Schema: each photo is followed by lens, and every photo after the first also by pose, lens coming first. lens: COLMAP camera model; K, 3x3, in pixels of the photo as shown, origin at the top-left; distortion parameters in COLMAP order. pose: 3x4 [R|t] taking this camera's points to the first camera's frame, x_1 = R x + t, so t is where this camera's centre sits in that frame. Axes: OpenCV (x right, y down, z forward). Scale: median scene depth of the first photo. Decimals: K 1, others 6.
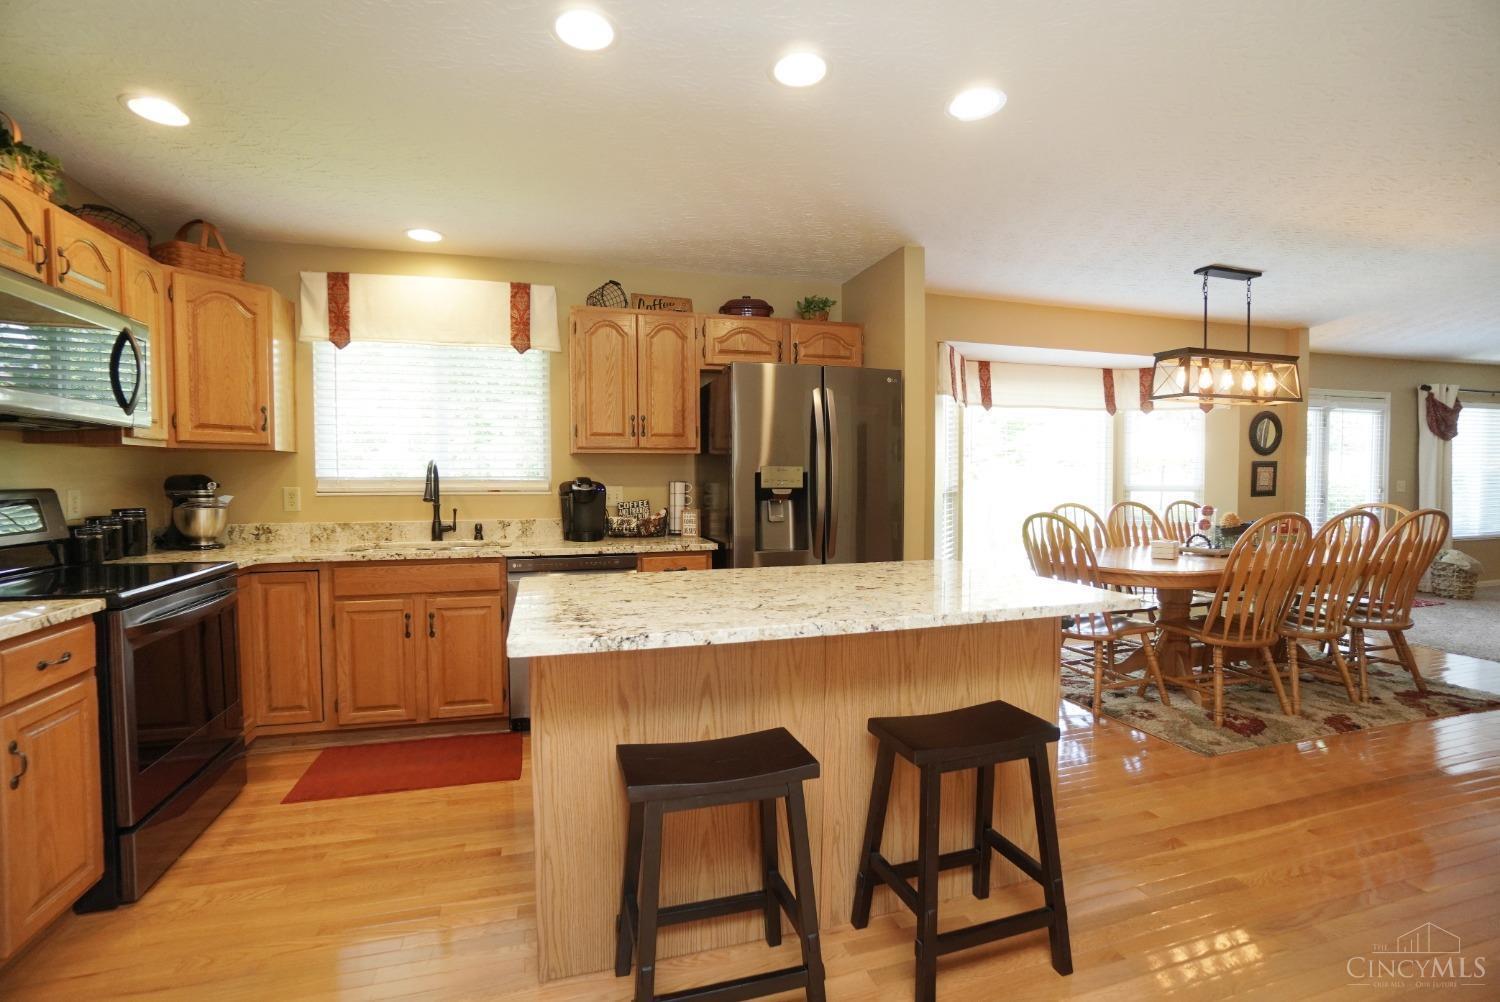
lens RADIAL K [[689.0, 0, 726.8], [0, 689.0, 502.2], [0, 0, 1]] dist [-0.000967, -0.000034]
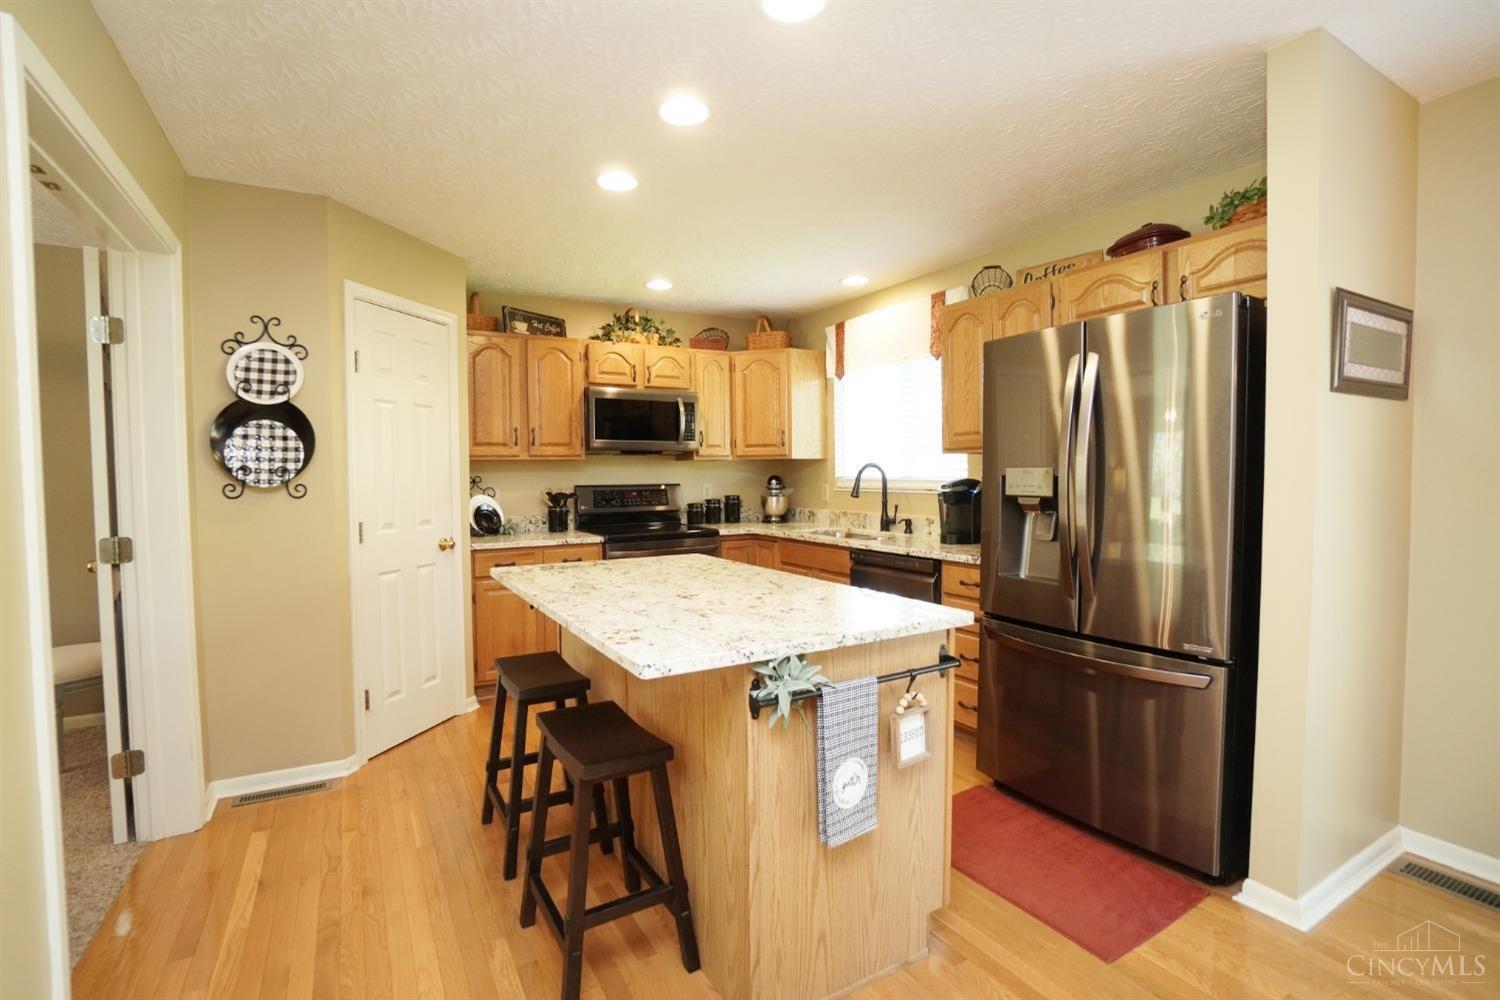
lens RADIAL K [[689.0, 0, 726.8], [0, 689.0, 501.2], [0, 0, 1]] dist [-0.000967, -0.000034]
pose [[0.264637, 0.040140, -0.963512, 0.670762], [-0.025629, 0.999073, 0.034582, -0.030461], [0.964008, 0.015542, 0.265420, 0.440462]]
